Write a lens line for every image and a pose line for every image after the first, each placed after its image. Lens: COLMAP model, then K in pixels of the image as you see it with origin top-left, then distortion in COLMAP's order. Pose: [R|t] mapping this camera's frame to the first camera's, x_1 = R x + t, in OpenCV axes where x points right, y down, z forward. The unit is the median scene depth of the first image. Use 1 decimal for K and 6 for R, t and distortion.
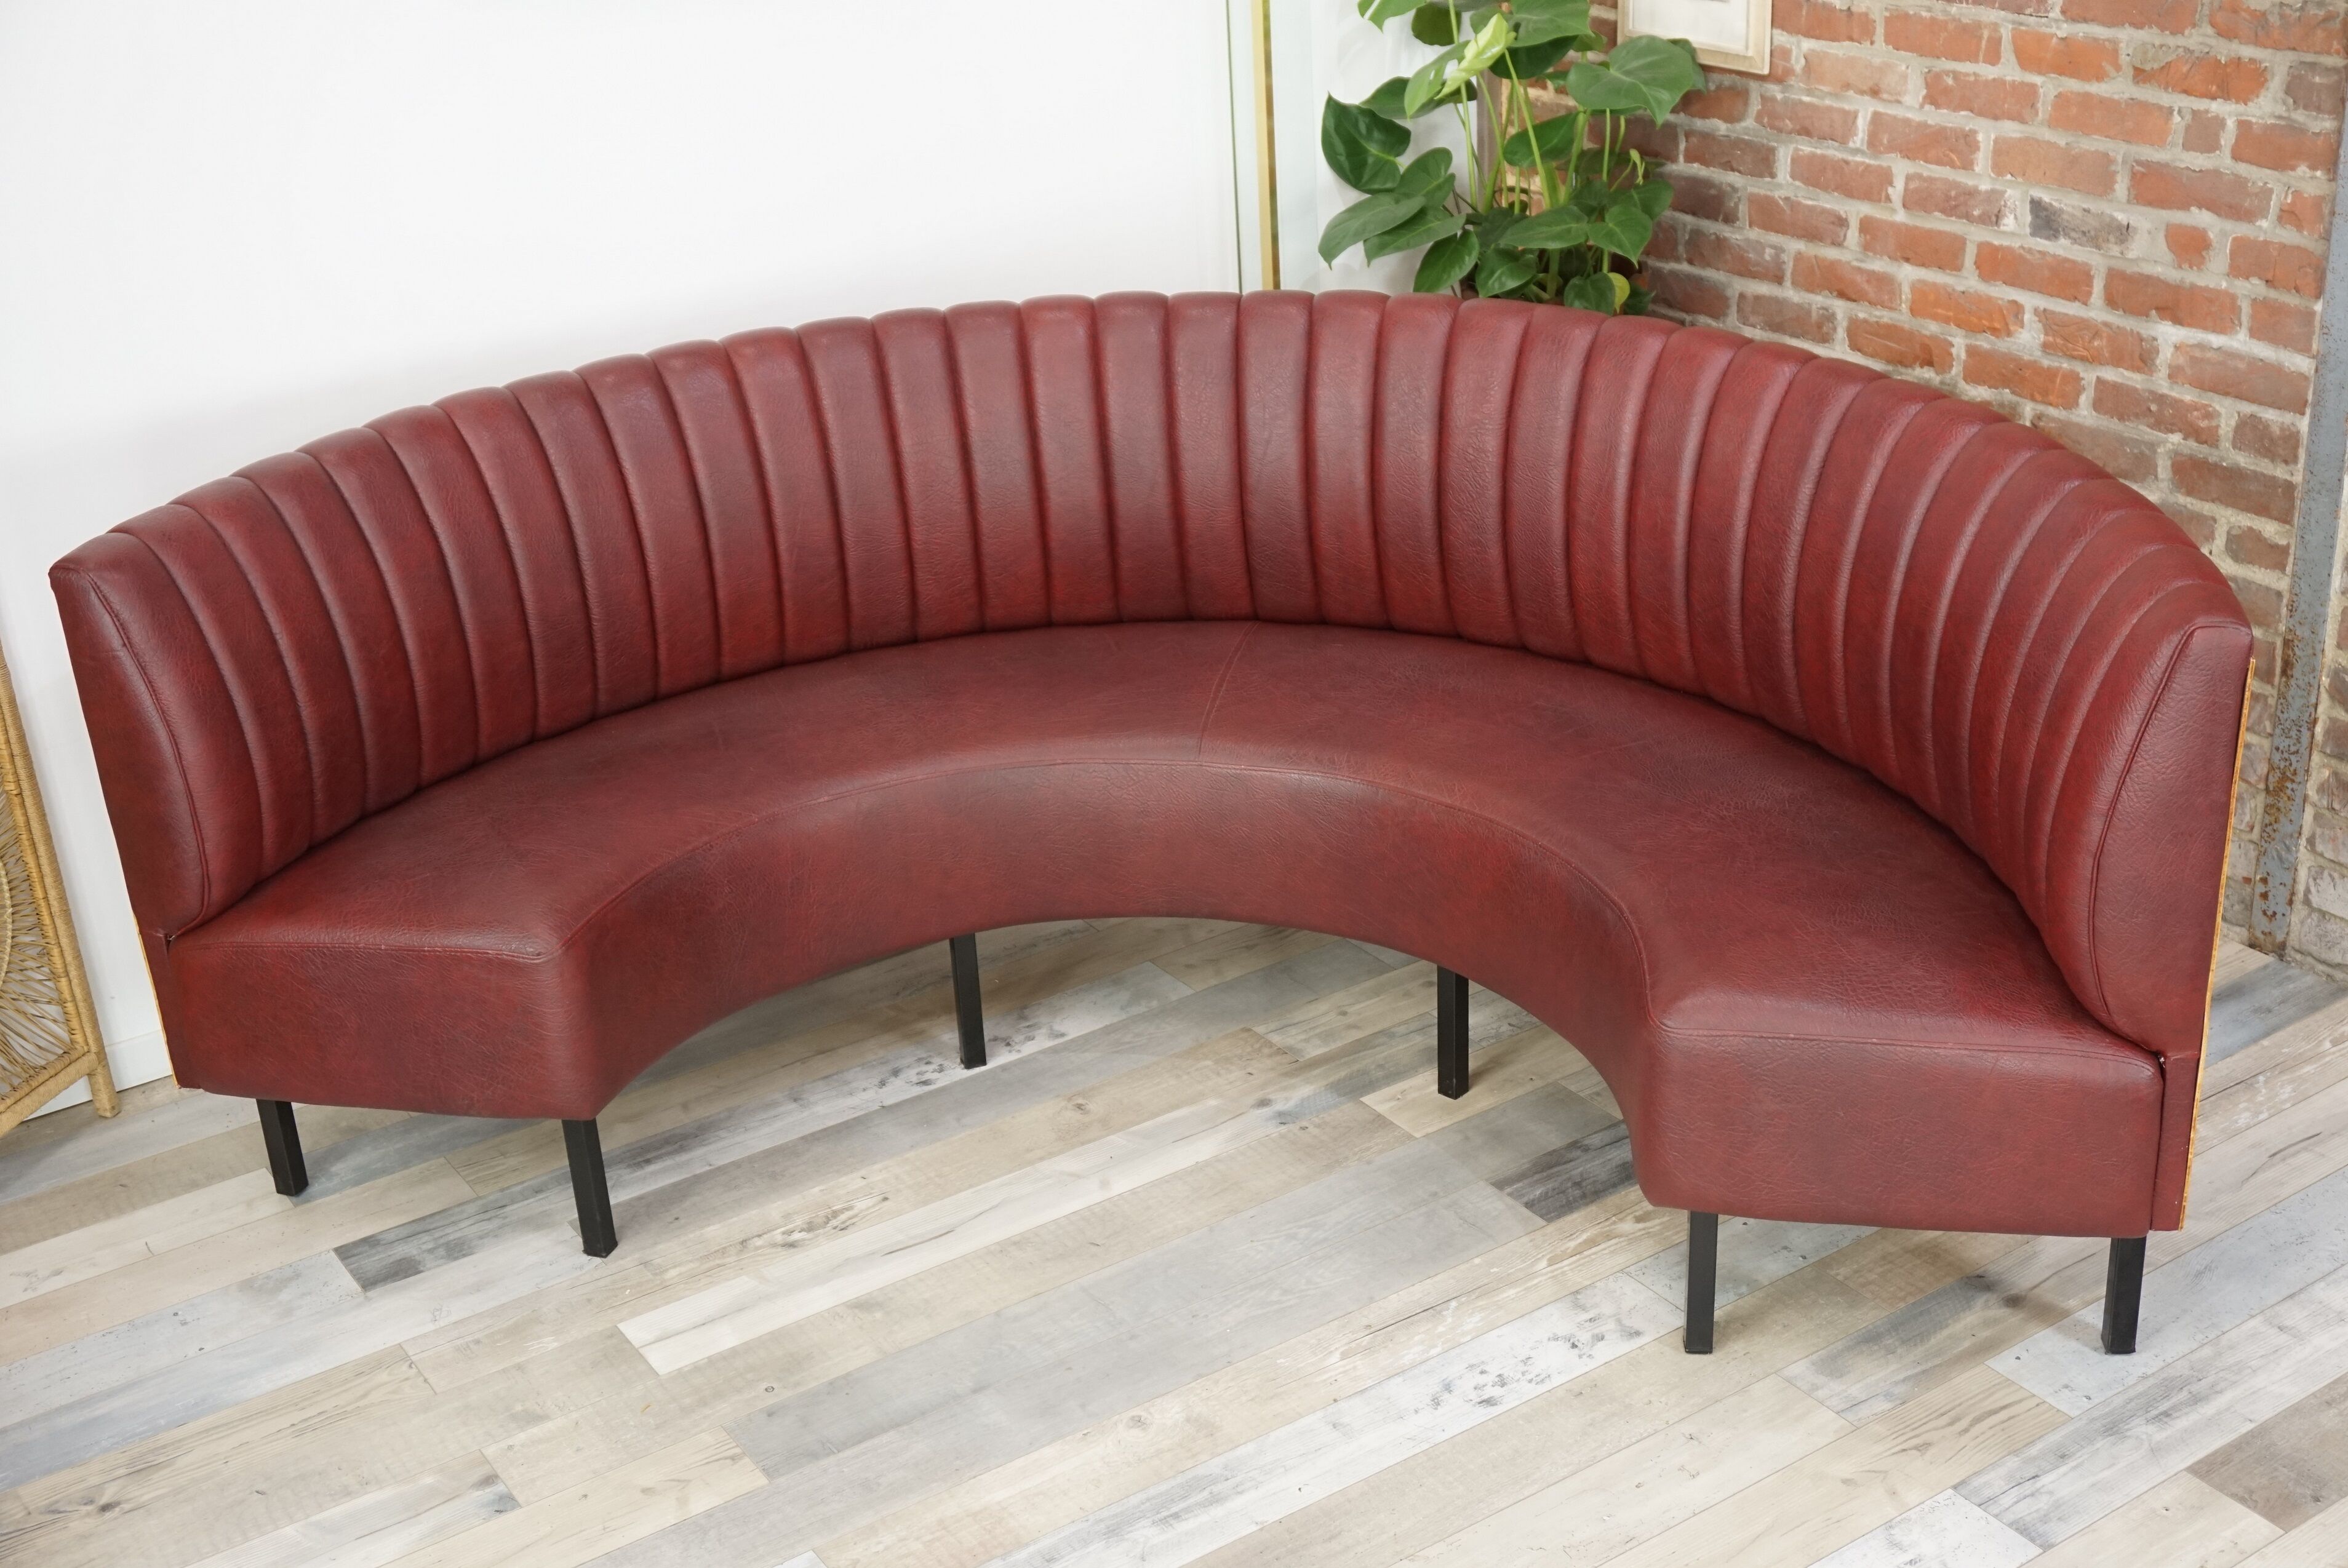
lens RADIAL K [[2797.9, 0, 1126.0], [0, 2797.9, 792.3], [0, 0, 1]] dist [0.006670, -0.029768]
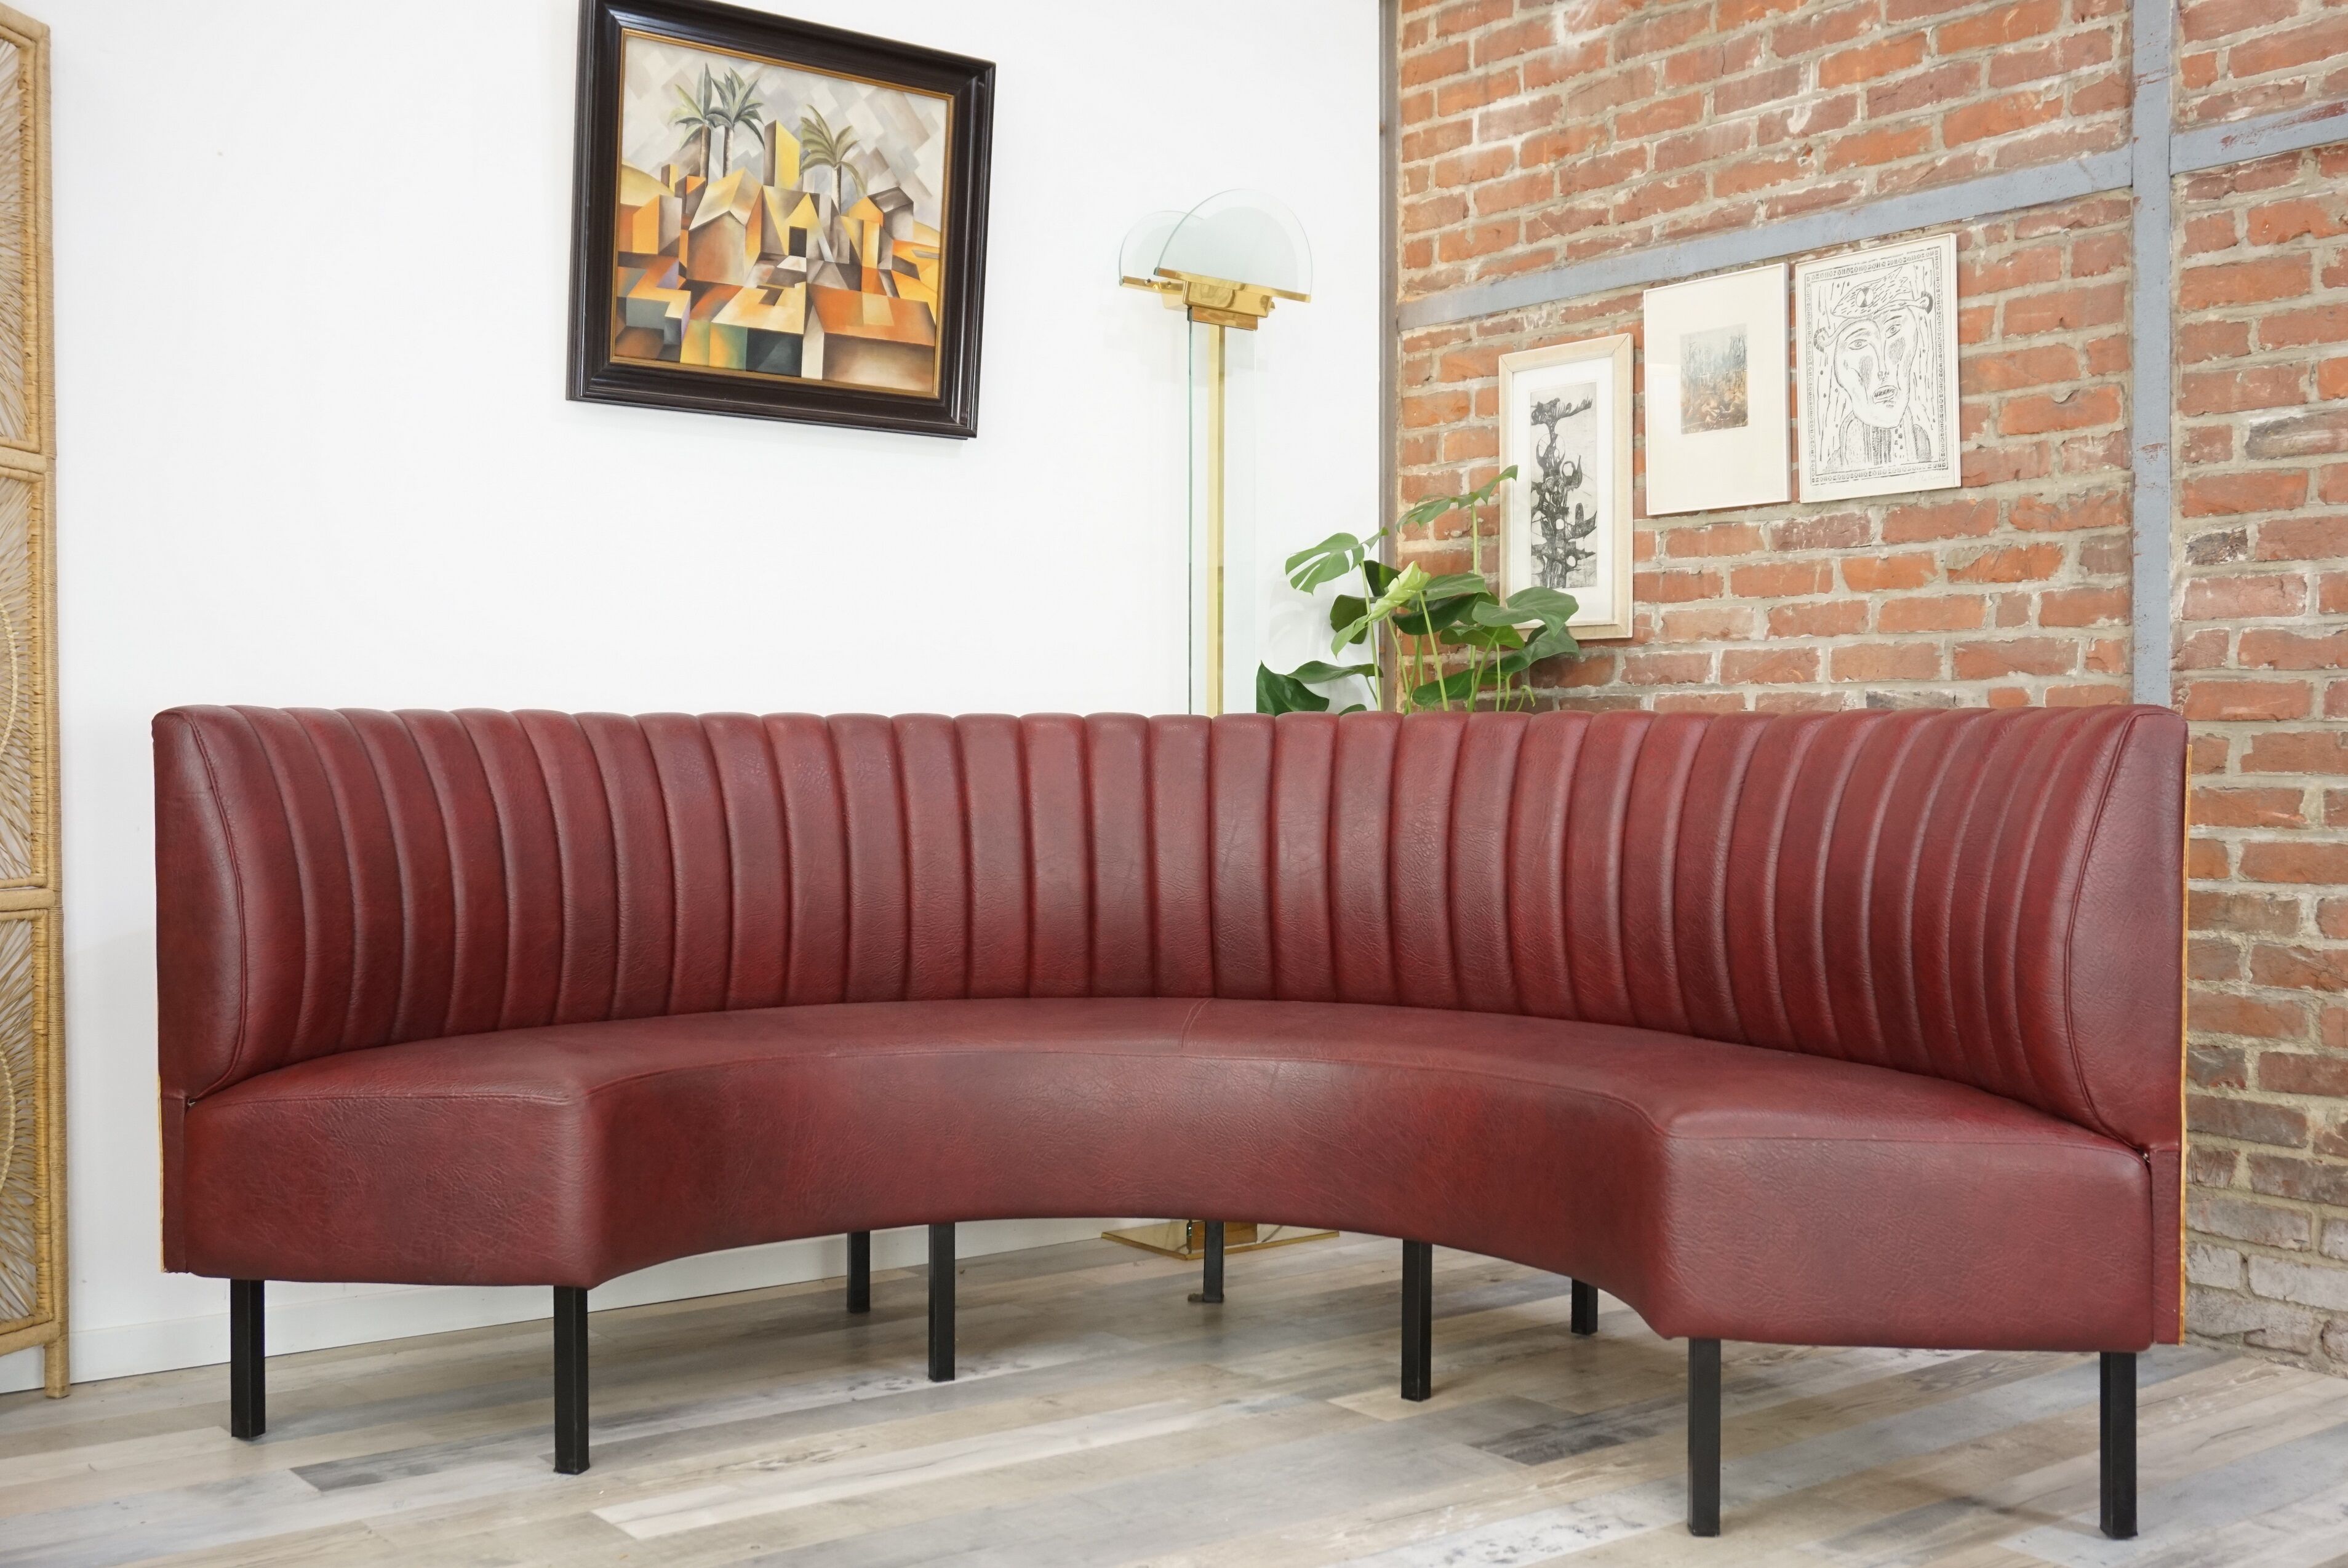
lens RADIAL K [[2408.5, 0, 1133.2], [0, 2408.5, 775.6], [0, 0, 1]] dist [0.000932, 0.012060]
pose [[0.995506, 0.061299, 0.072185, -0.063818], [-0.026049, 0.910086, -0.413601, 0.265284], [-0.091047, 0.409862, 0.907592, 0.114262]]
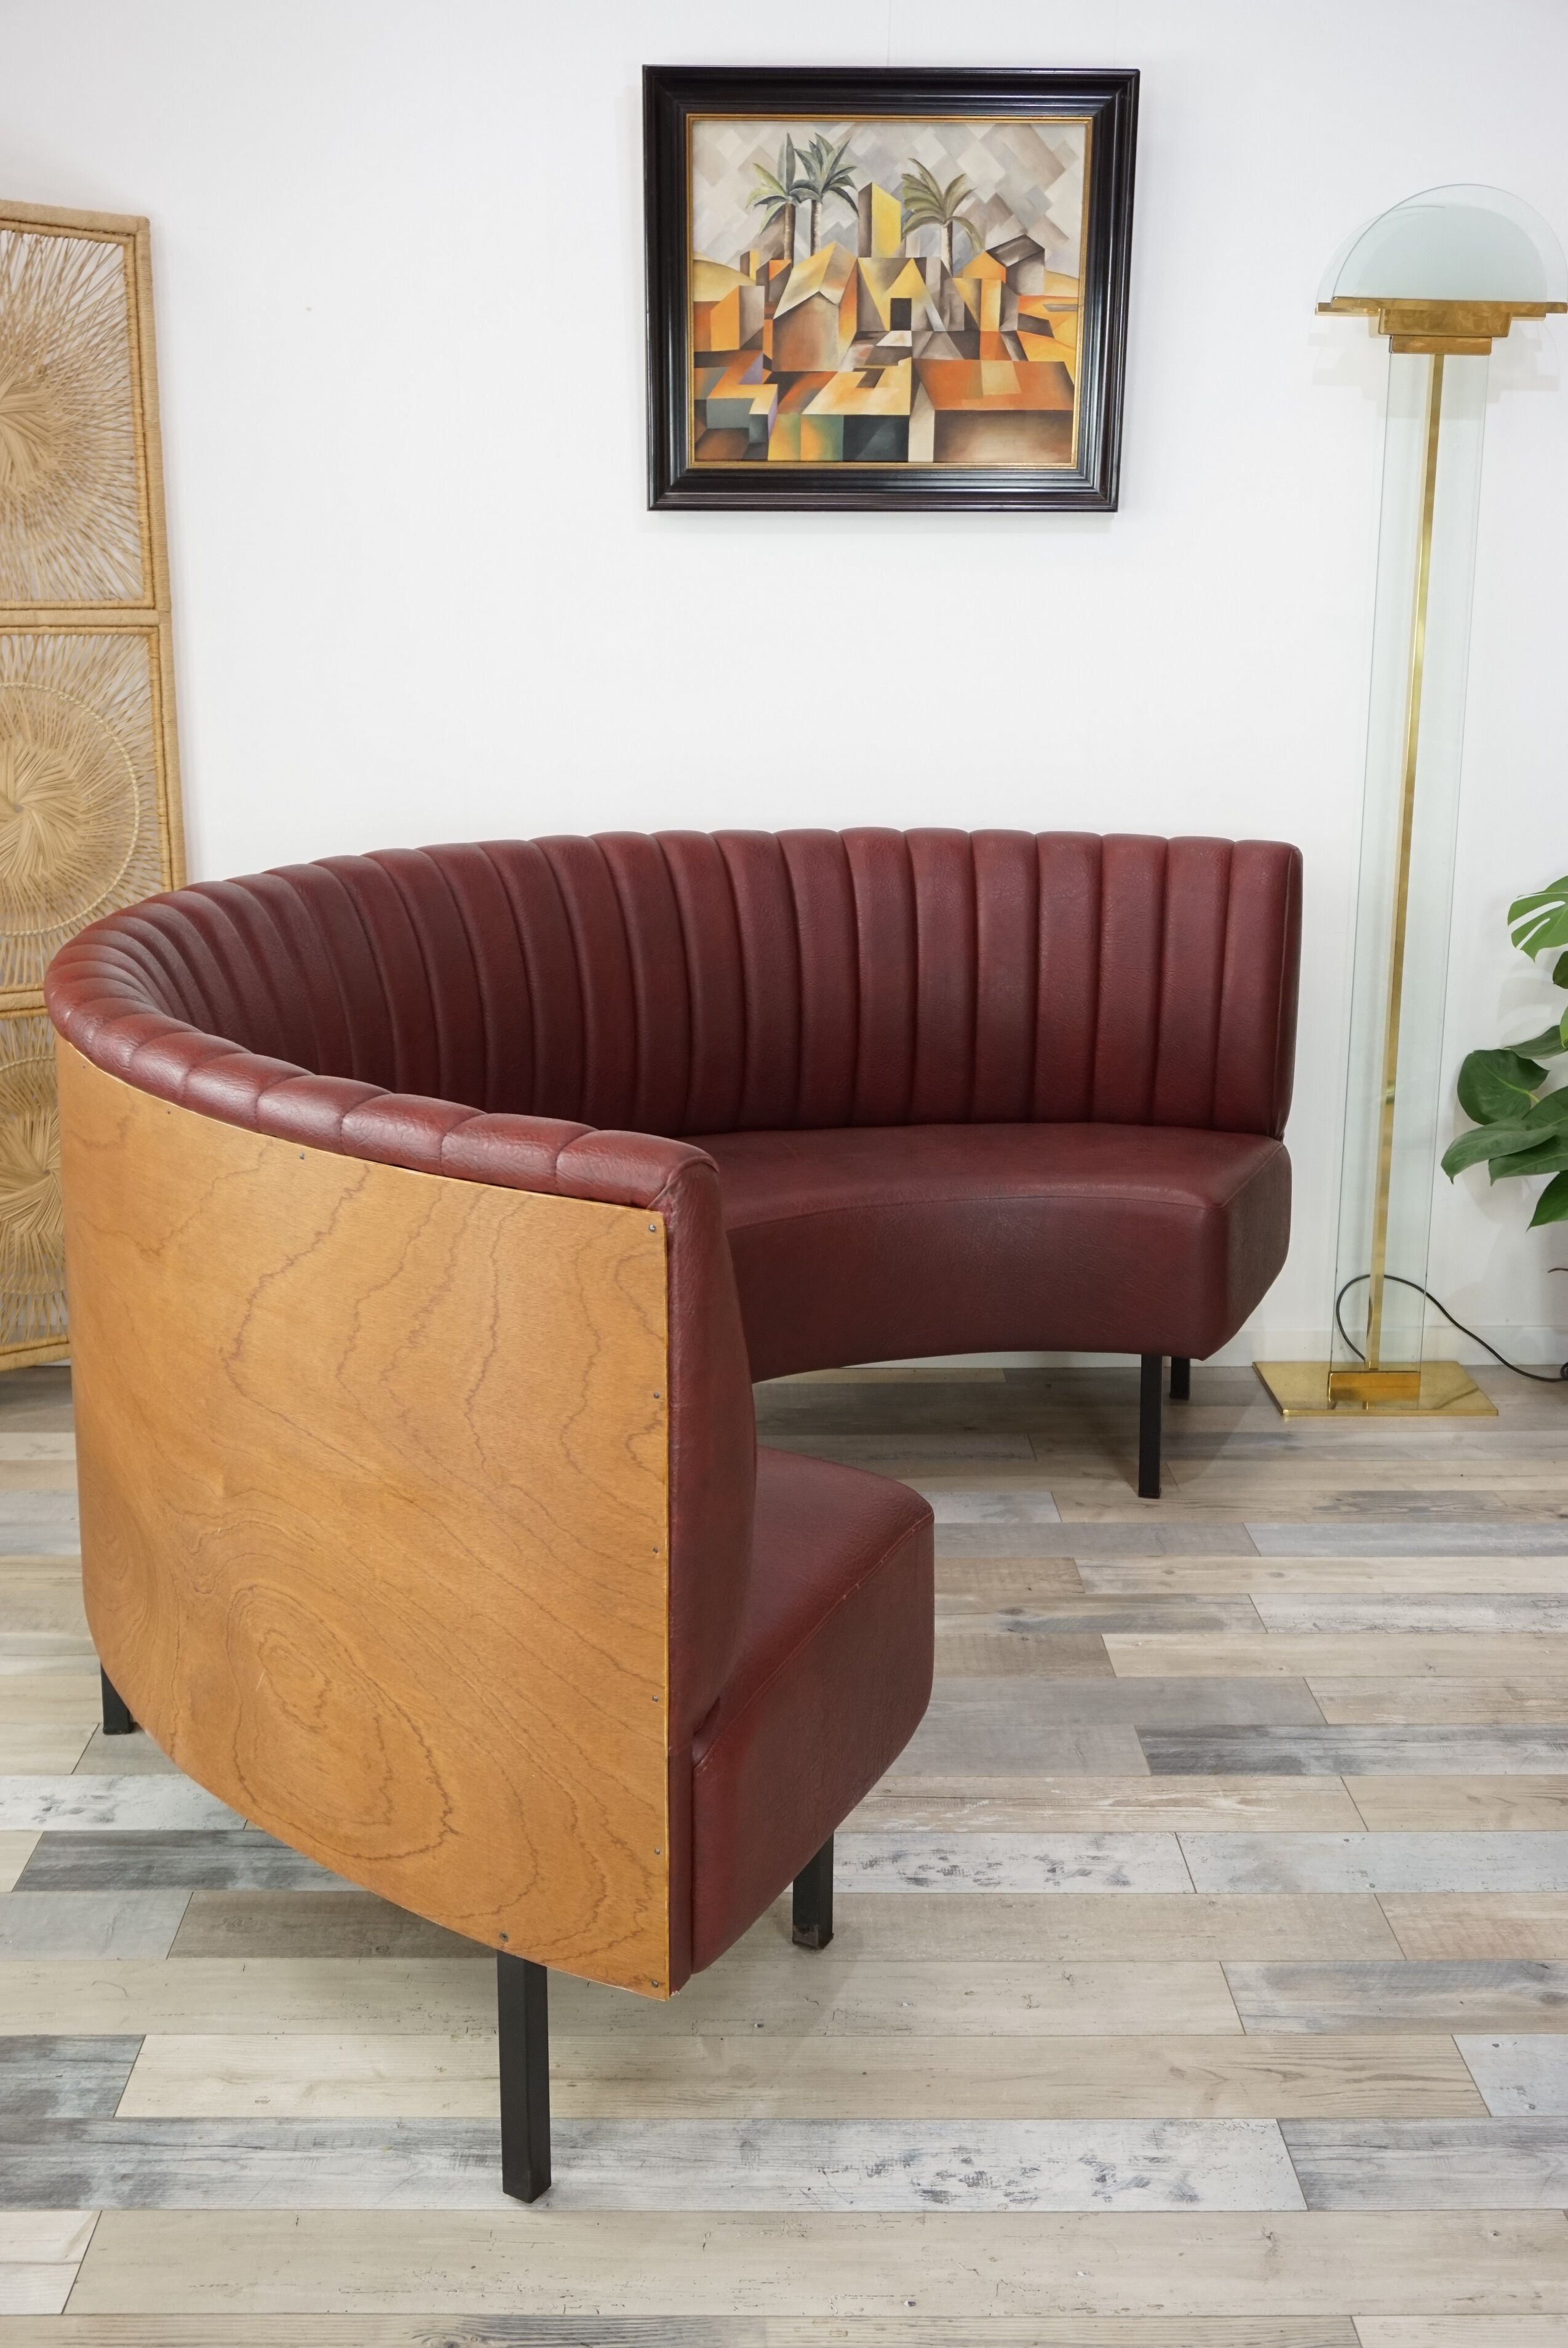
lens RADIAL K [[2432.3, 0, 765.8], [0, 2432.3, 1182.7], [0, 0, 1]] dist [-0.021170, 0.021923]
pose [[0.842992, 0.188698, -0.503744, 0.377792], [-0.269442, 0.958631, -0.091803, 0.066957], [0.465582, 0.213119, 0.858961, 0.183776]]
